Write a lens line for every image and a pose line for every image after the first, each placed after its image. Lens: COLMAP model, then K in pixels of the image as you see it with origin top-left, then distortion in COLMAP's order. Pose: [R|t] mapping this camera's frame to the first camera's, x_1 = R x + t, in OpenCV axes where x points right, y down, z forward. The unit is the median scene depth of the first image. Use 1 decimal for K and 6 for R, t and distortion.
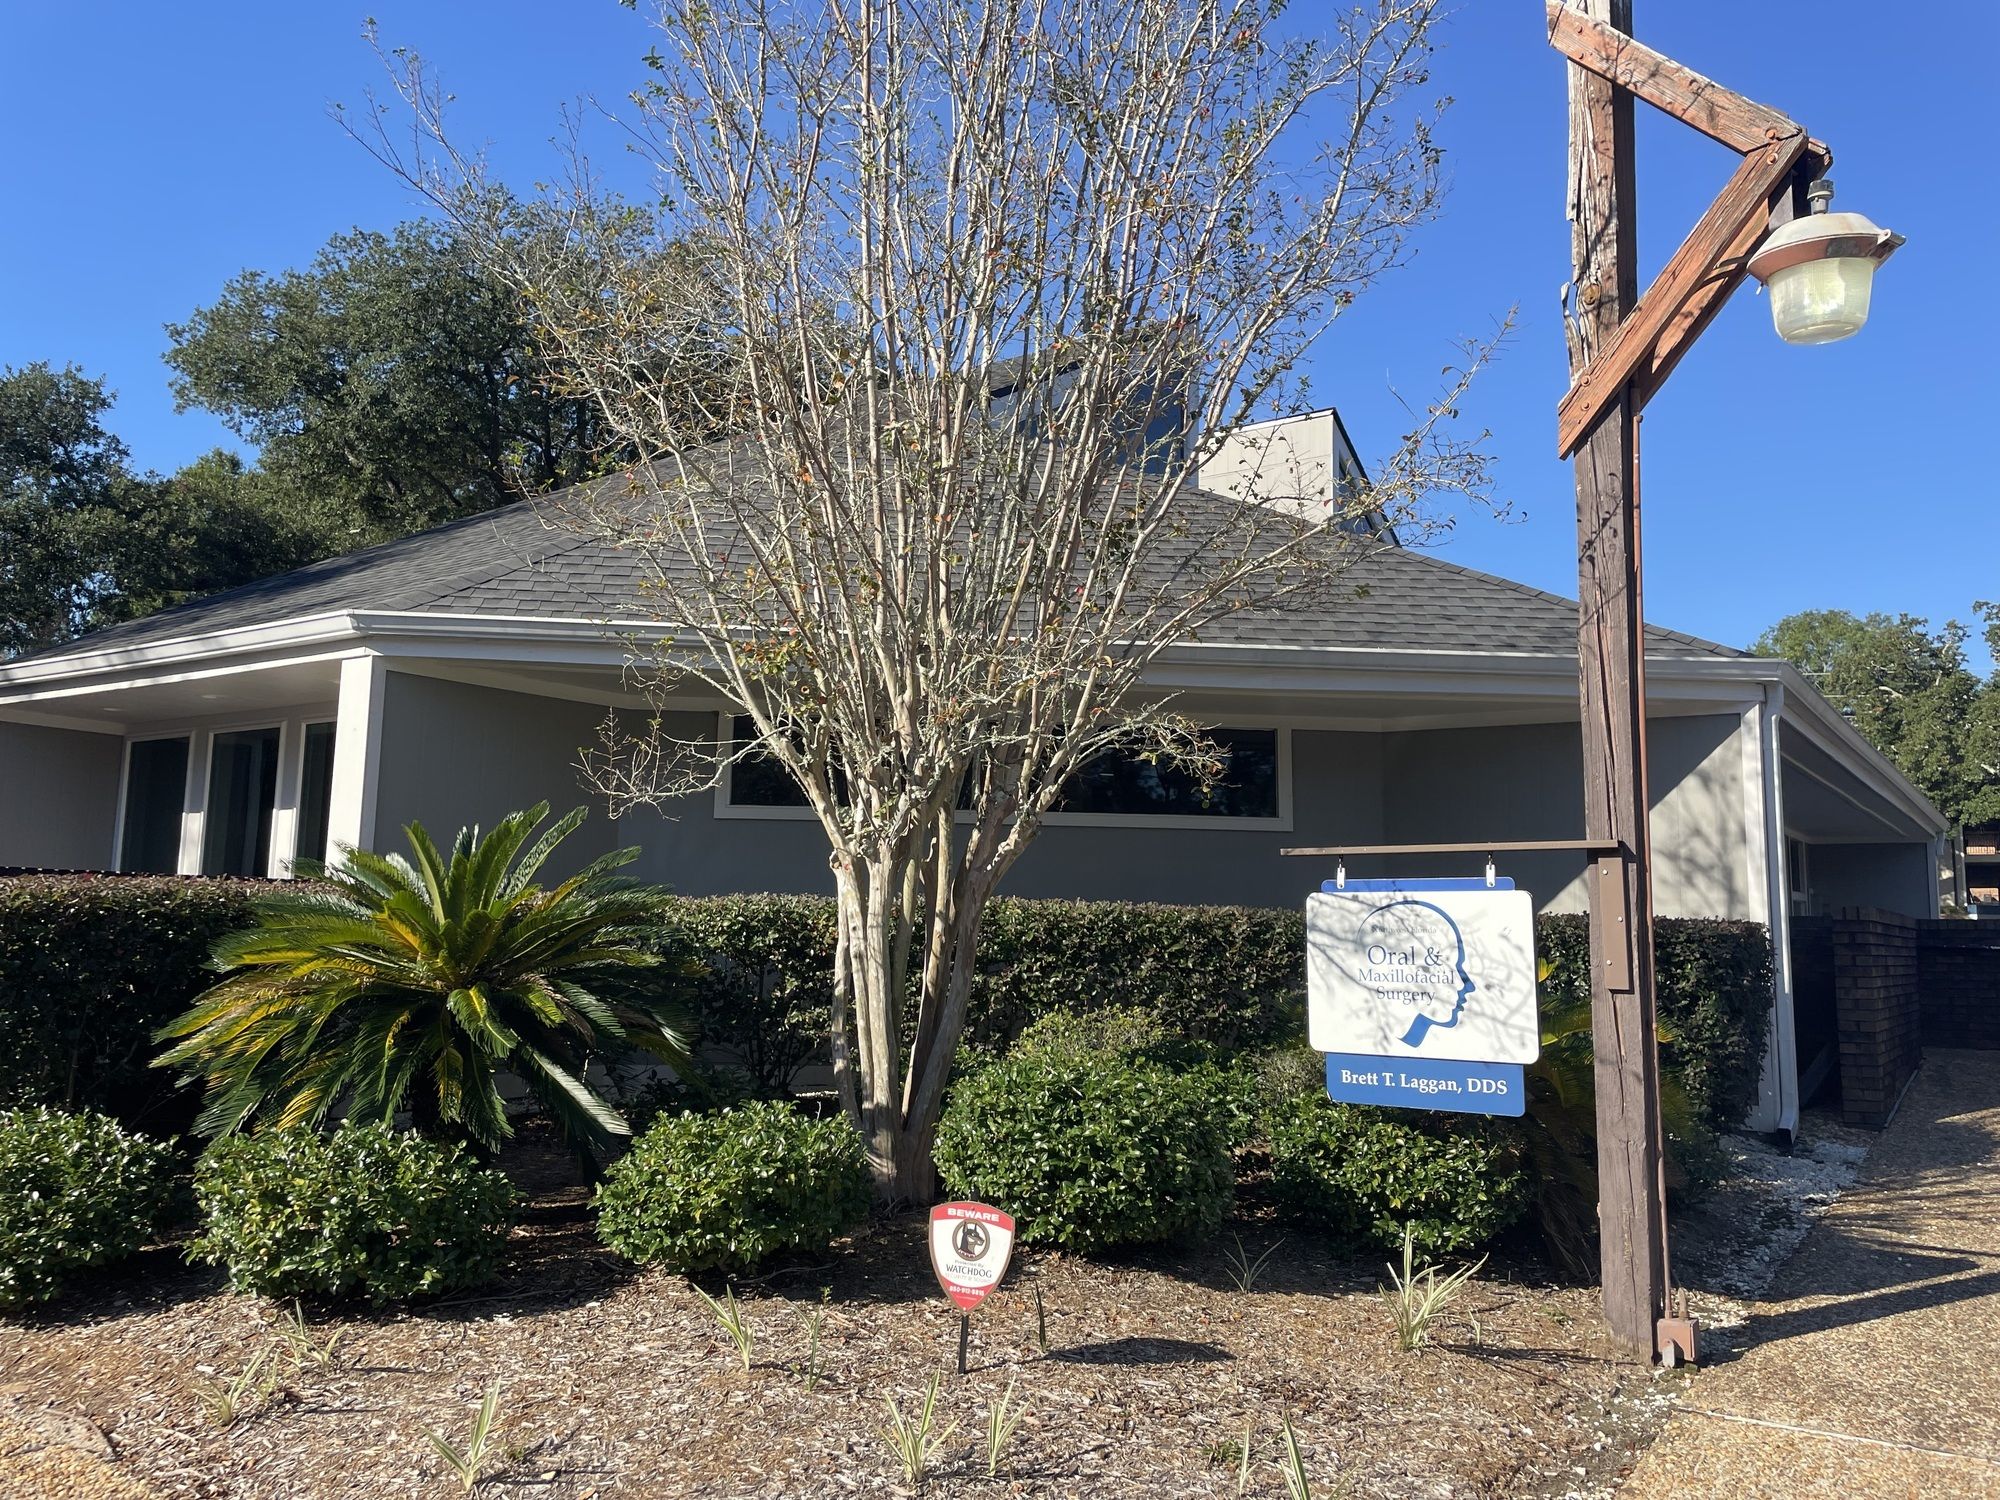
lens RADIAL K [[1505.2, 0, 1003.1], [0, 1505.2, 752.5], [0, 0, 1]] dist [0.040633, -0.003807]
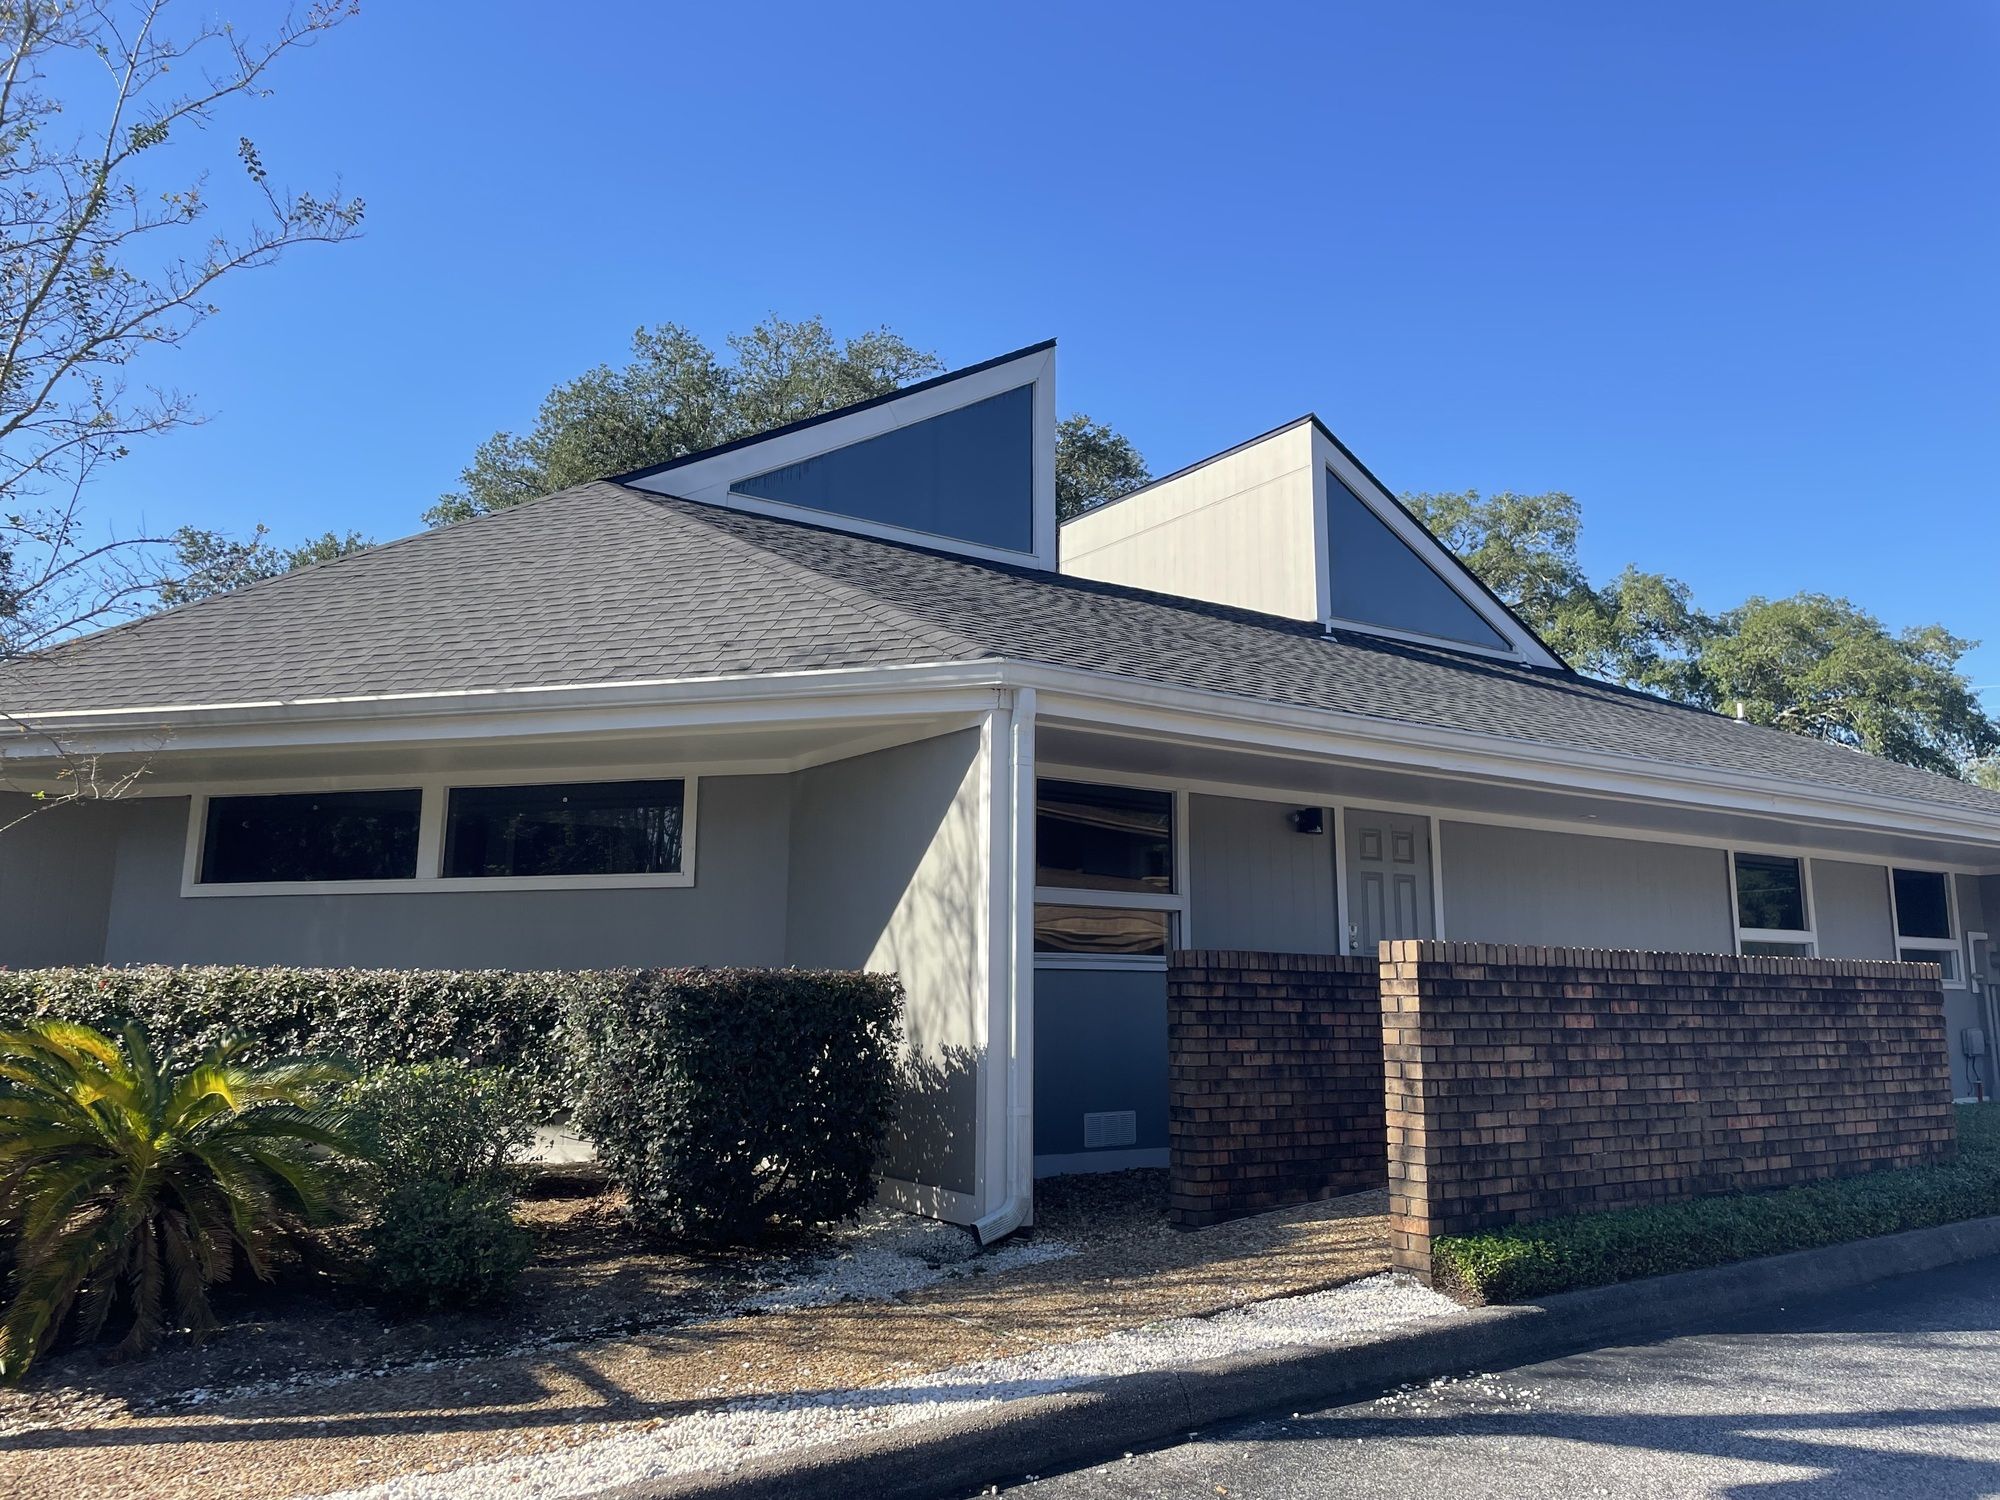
lens RADIAL K [[1505.2, 0, 1000.8], [0, 1505.2, 743.7], [0, 0, 1]] dist [0.040633, -0.003807]
pose [[0.919467, -0.076850, -0.385584, 0.815052], [0.059699, 0.996629, -0.056277, 0.032139], [0.388609, 0.028726, 0.920955, 0.229995]]
